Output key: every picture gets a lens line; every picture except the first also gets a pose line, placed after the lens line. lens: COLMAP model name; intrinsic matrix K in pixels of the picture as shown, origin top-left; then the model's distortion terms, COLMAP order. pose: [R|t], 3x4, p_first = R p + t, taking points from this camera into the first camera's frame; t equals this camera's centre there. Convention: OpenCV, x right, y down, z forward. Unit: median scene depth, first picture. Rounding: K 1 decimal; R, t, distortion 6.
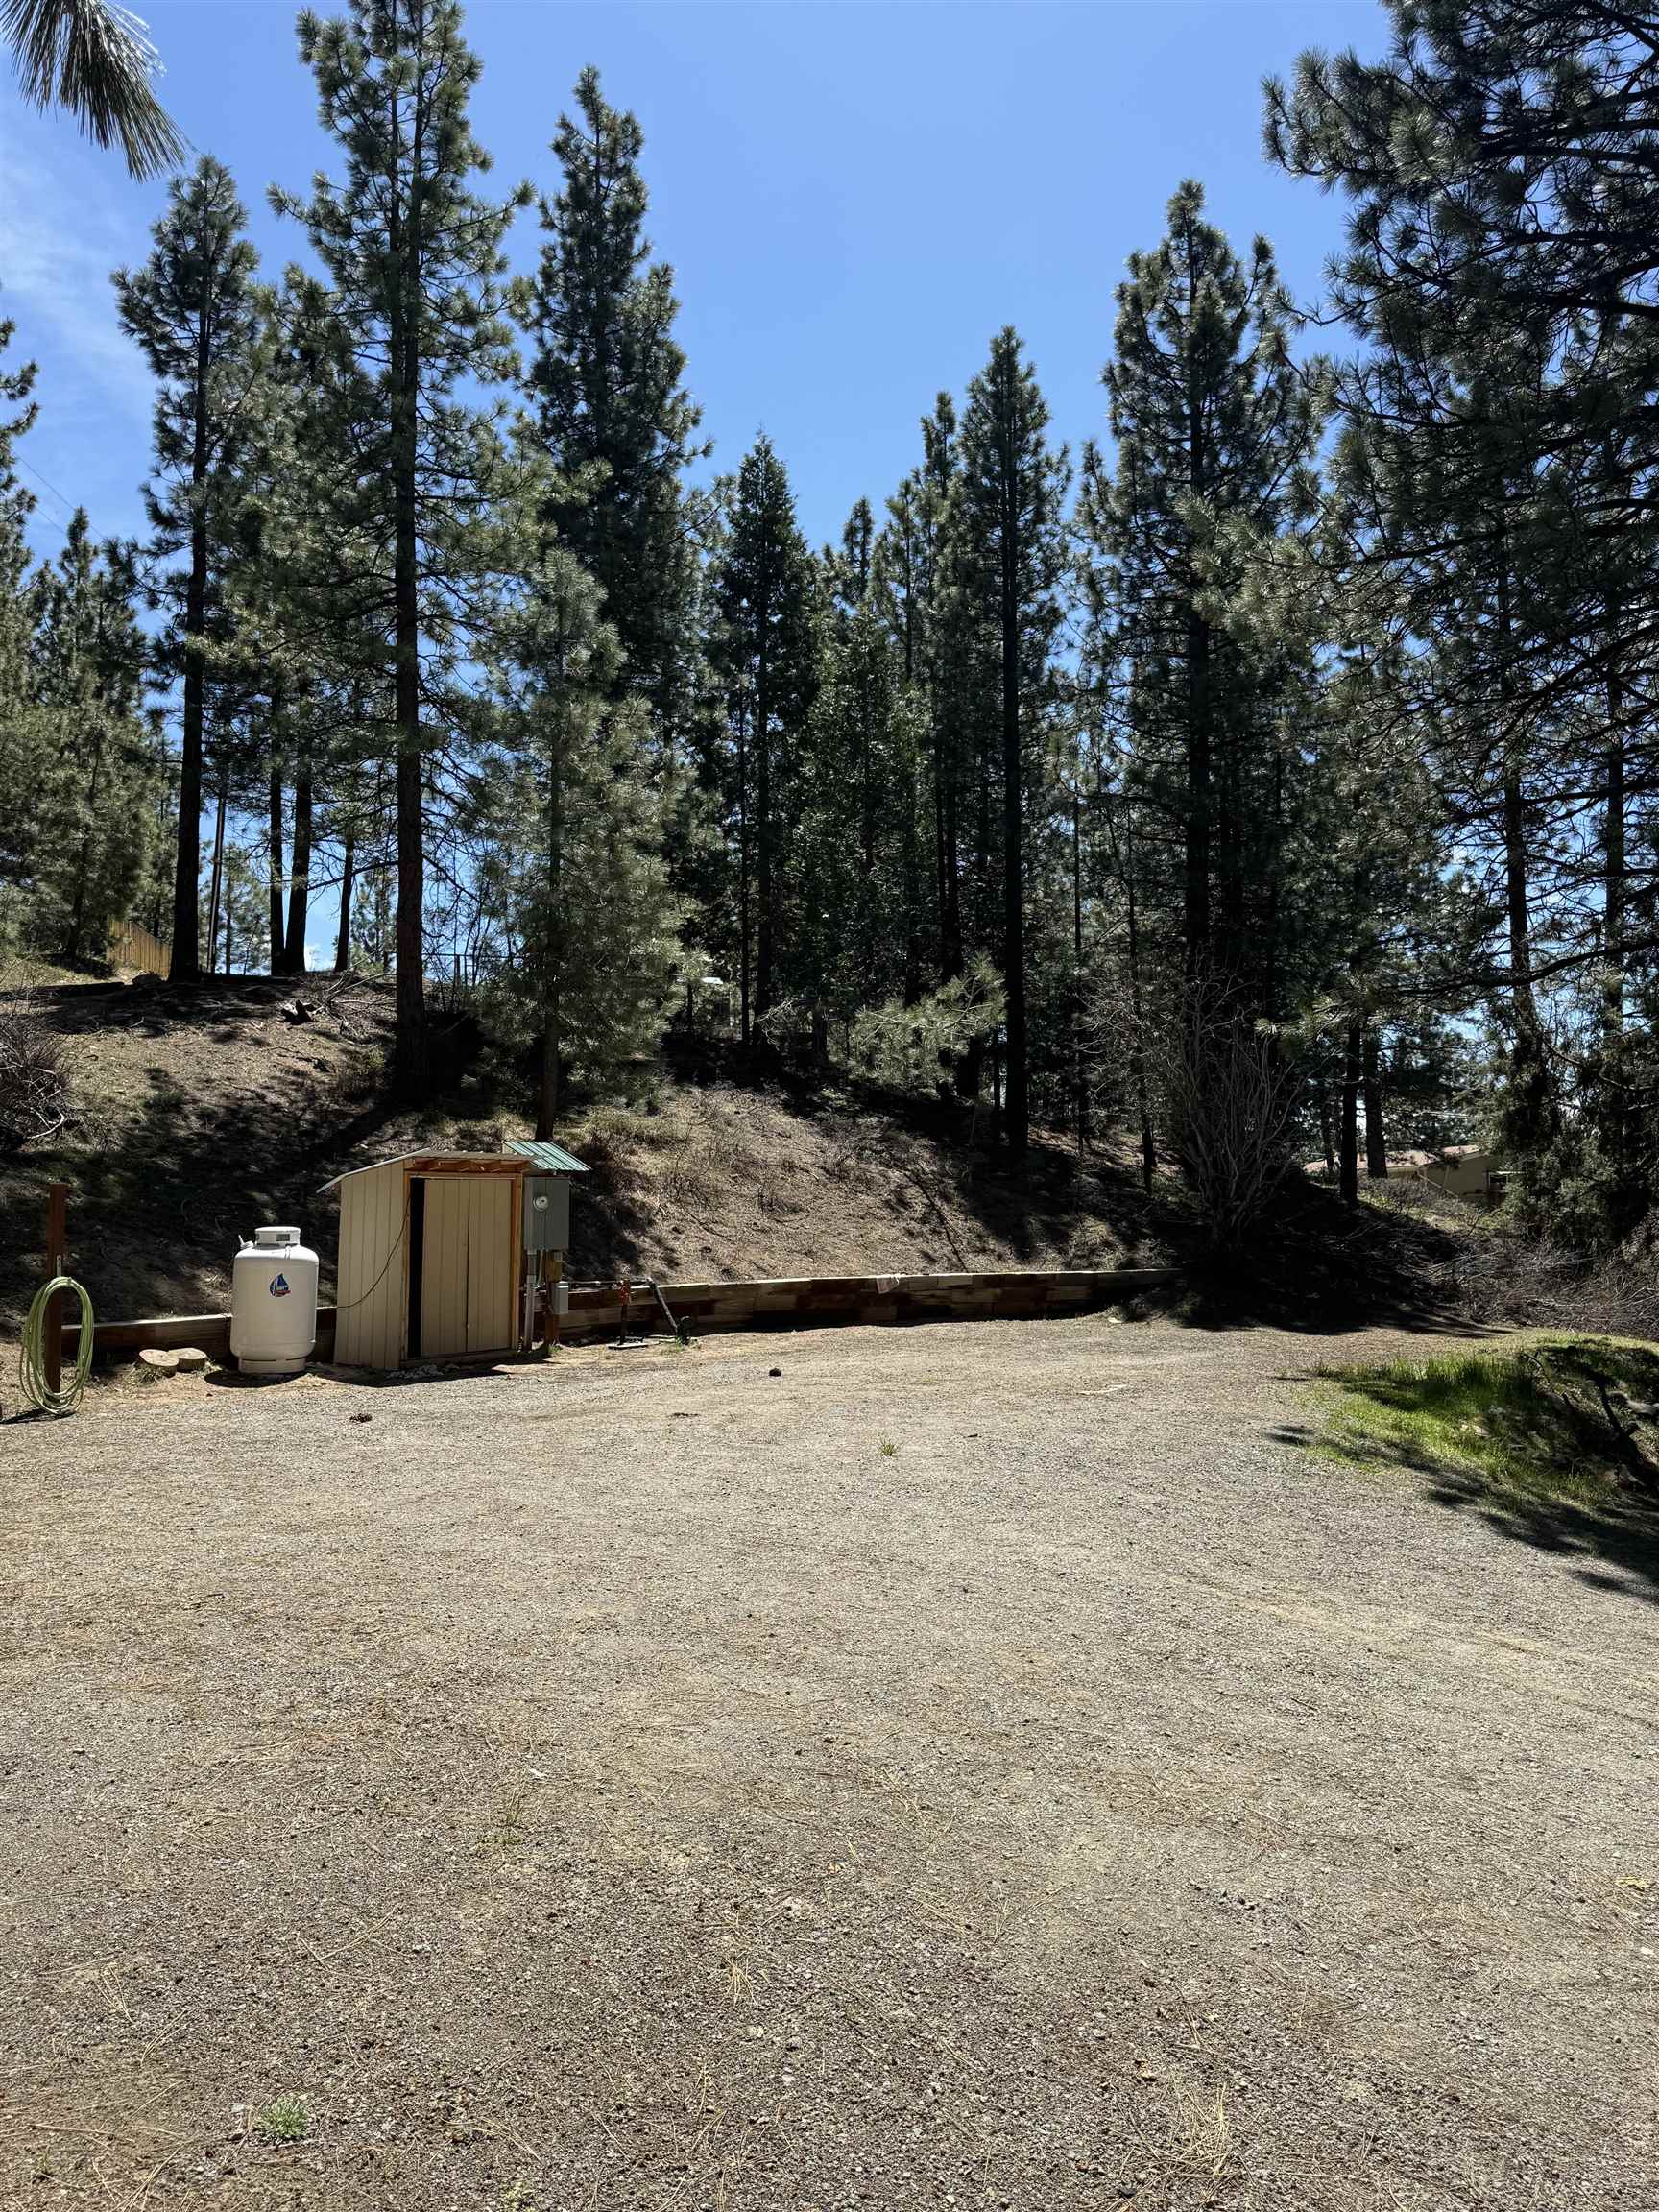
lens RADIAL K [[1510.2, 0, 787.0], [0, 1510.2, 1105.5], [0, 0, 1]] dist [0.119349, -0.115147]
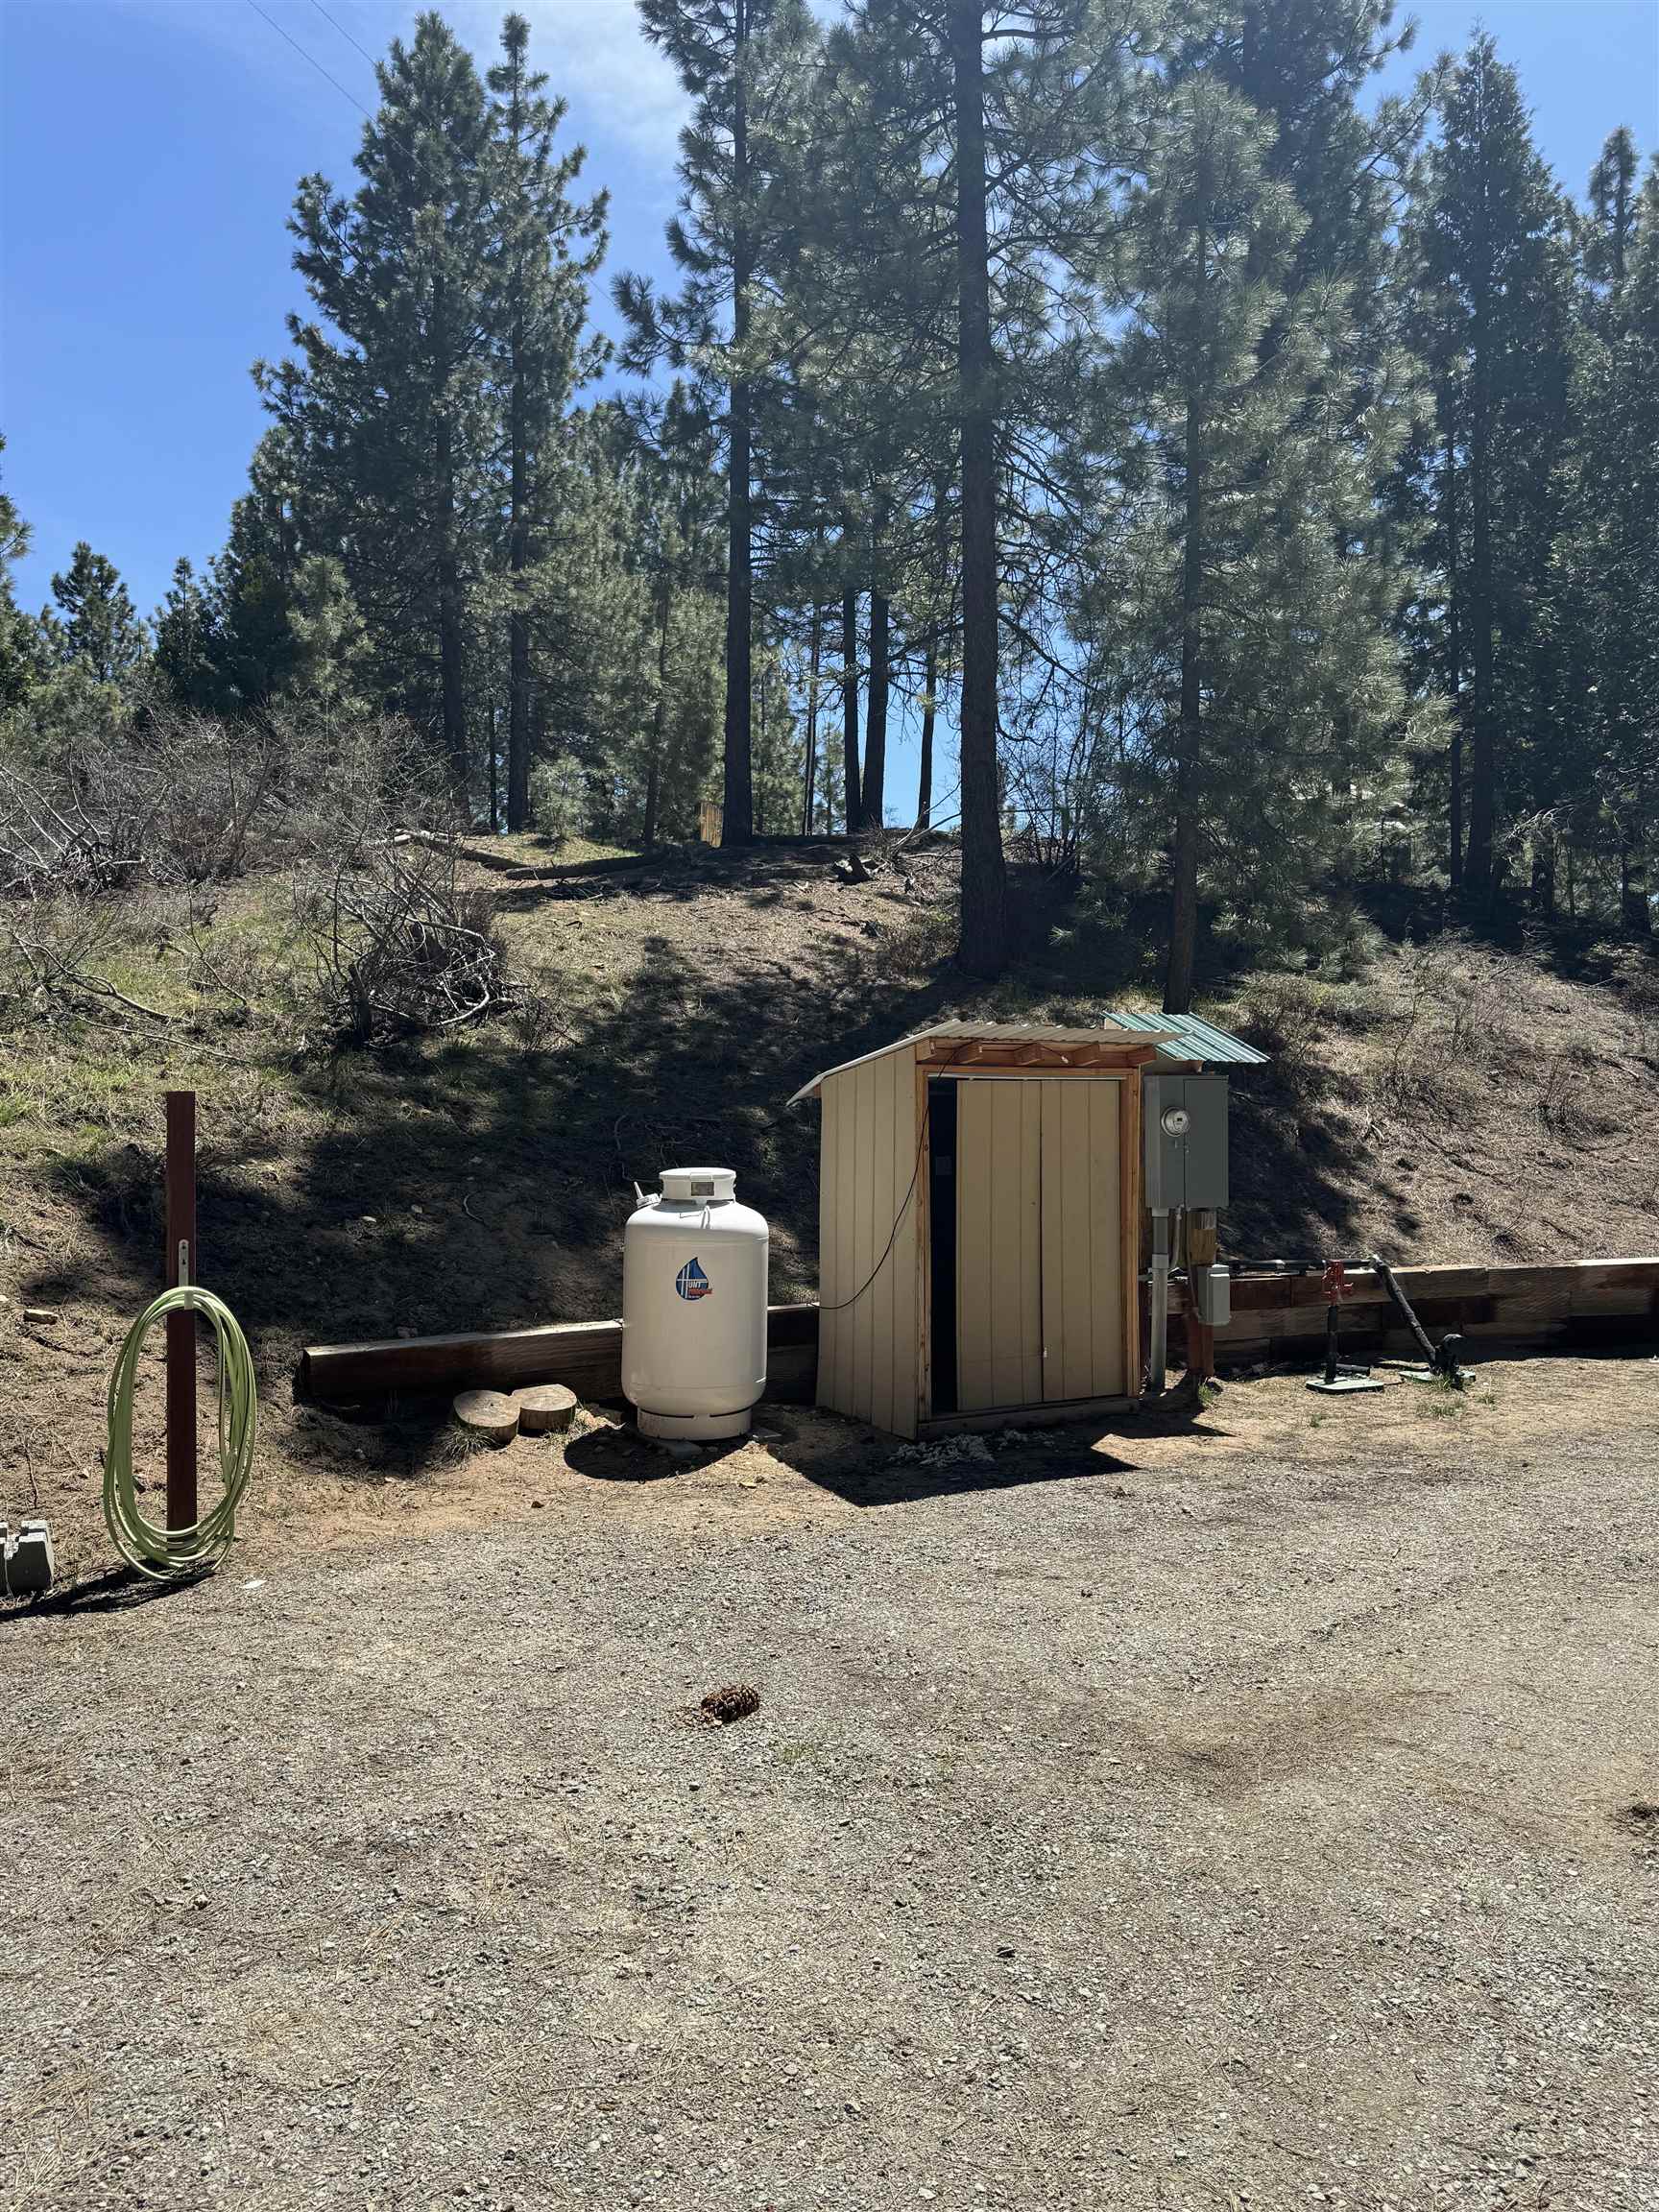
lens RADIAL K [[1552.6, 0, 829.7], [0, 1552.6, 1113.1], [0, 0, 1]] dist [0.029425, -0.025747]
pose [[0.930088, -0.002081, -0.367330, -0.052335], [0.026419, 0.997773, 0.061242, 0.016600], [0.366385, -0.066665, 0.928072, 0.312892]]
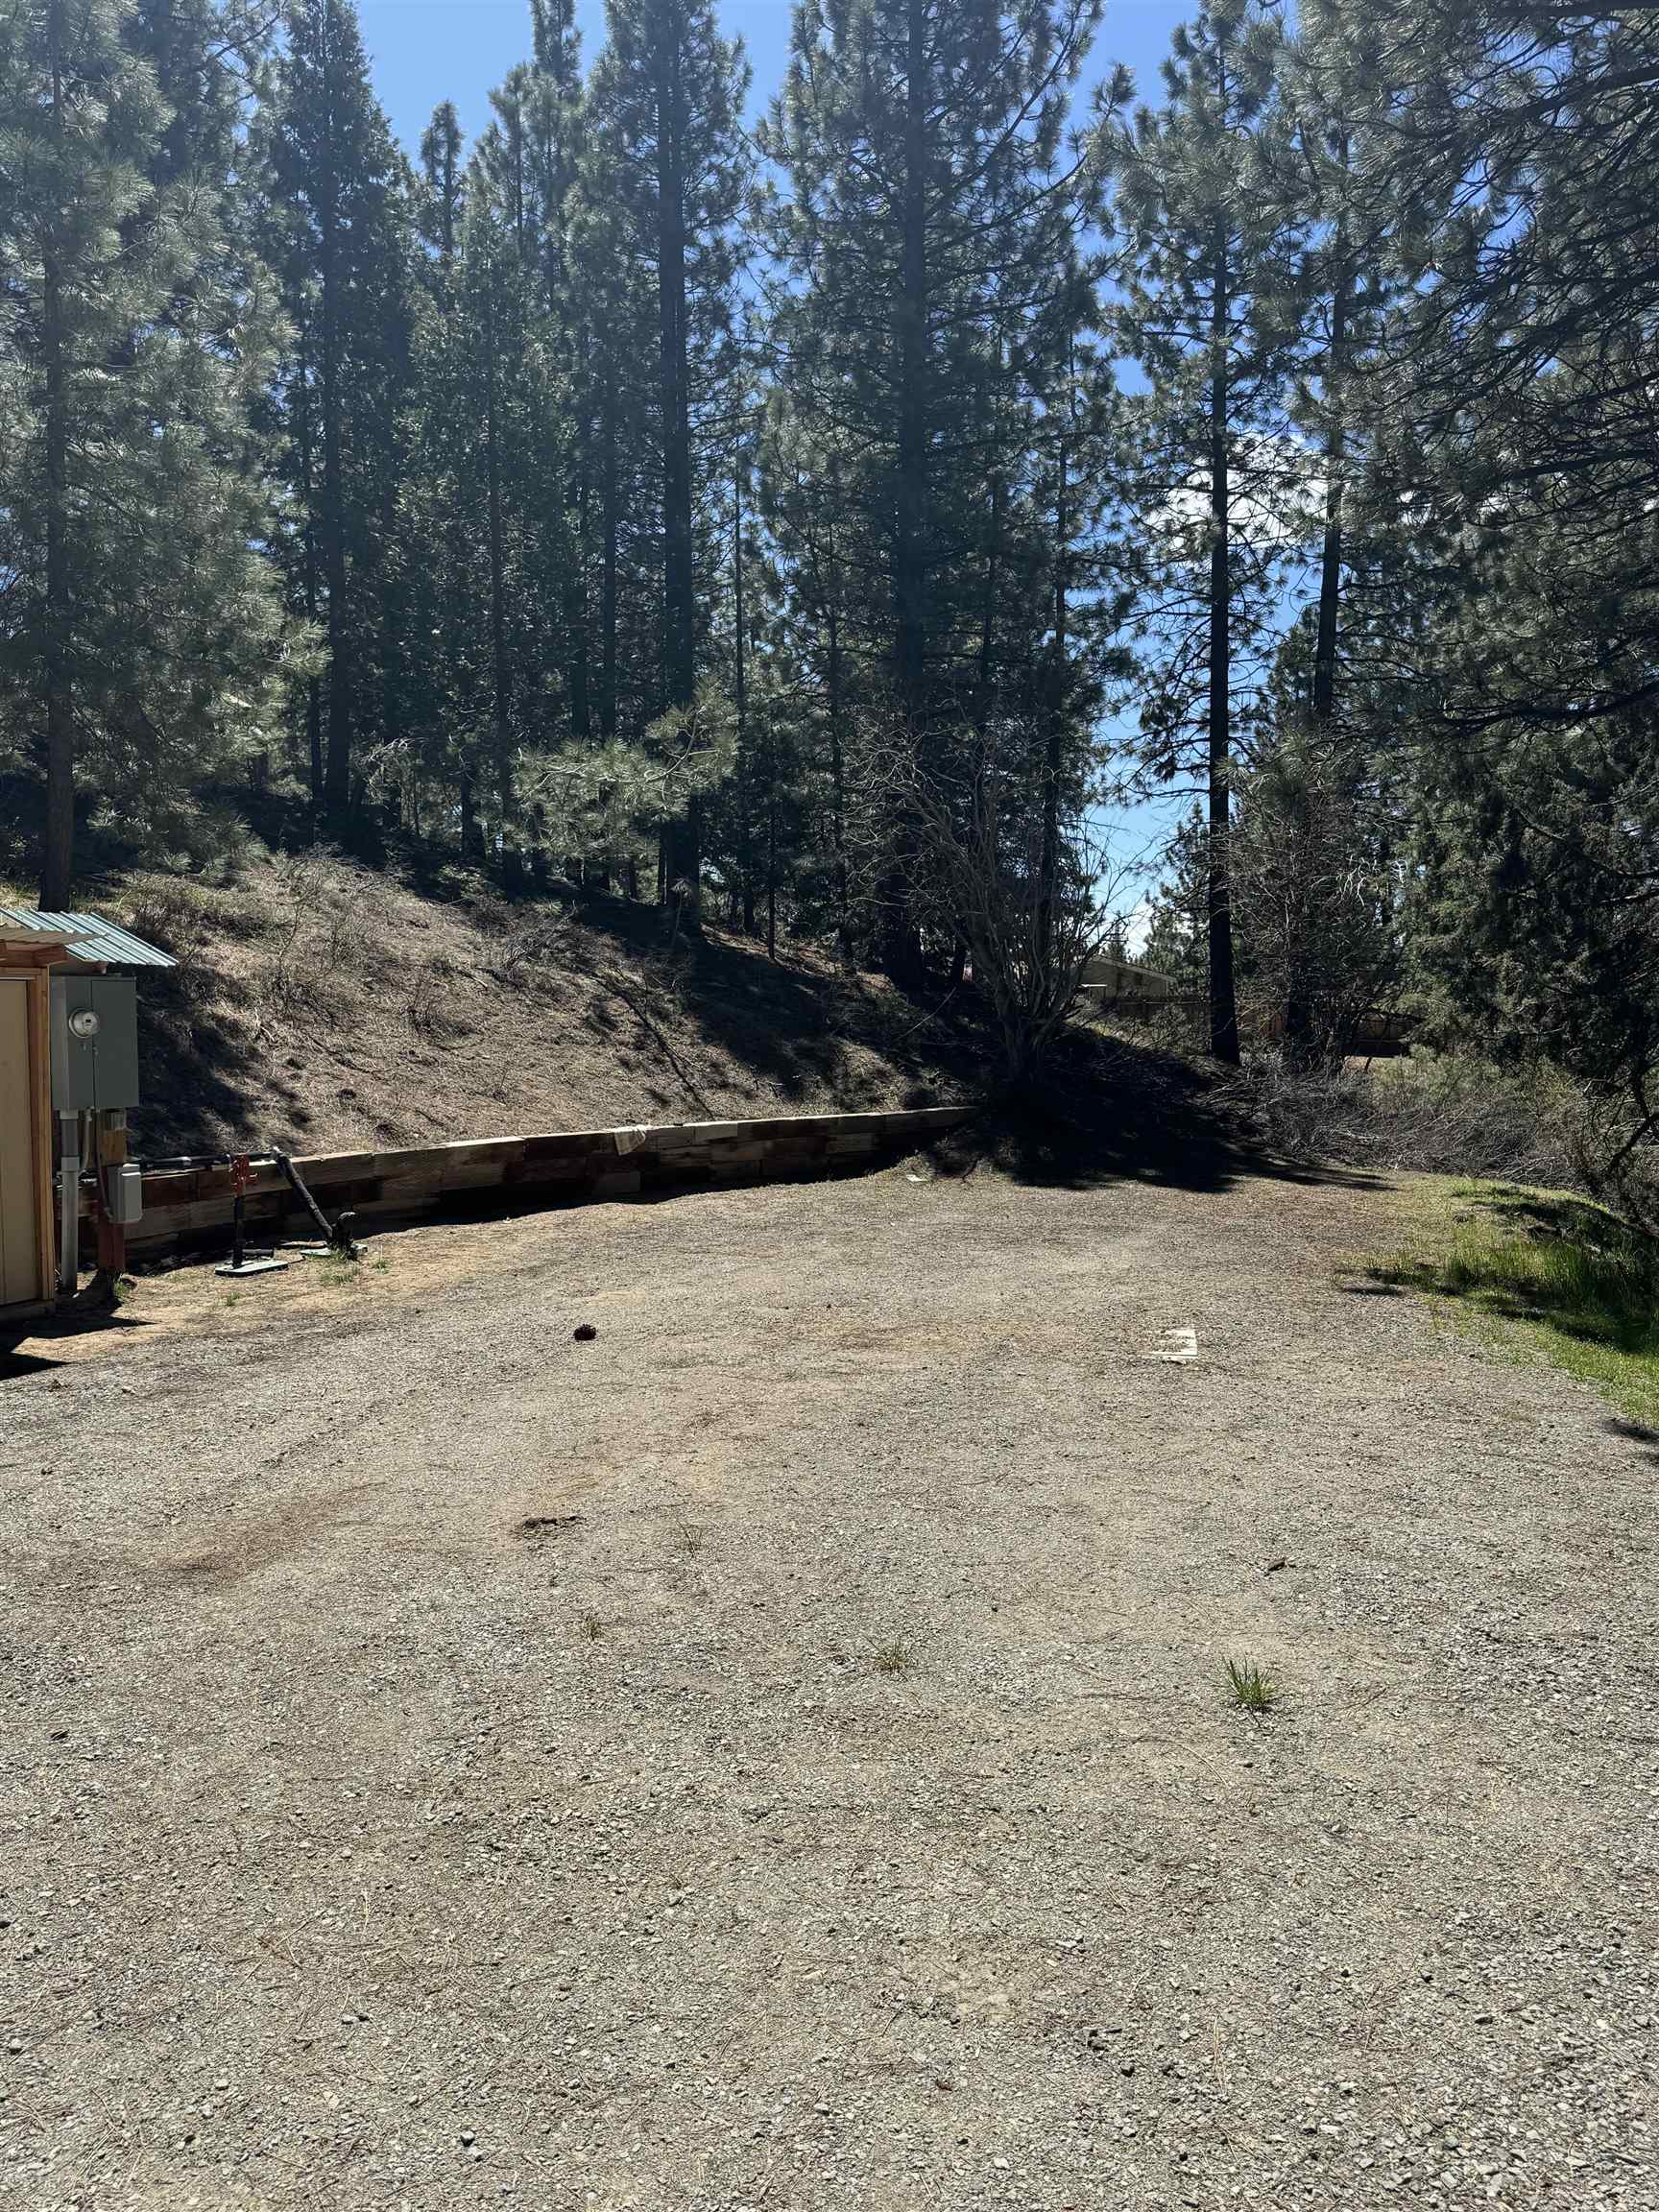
lens RADIAL K [[1552.6, 0, 829.7], [0, 1552.6, 1113.1], [0, 0, 1]] dist [0.029425, -0.025747]
pose [[0.945955, -0.017839, 0.323807, -0.065216], [-0.023599, 0.992052, 0.123595, 0.014302], [-0.323438, -0.124557, 0.938016, 0.272018]]
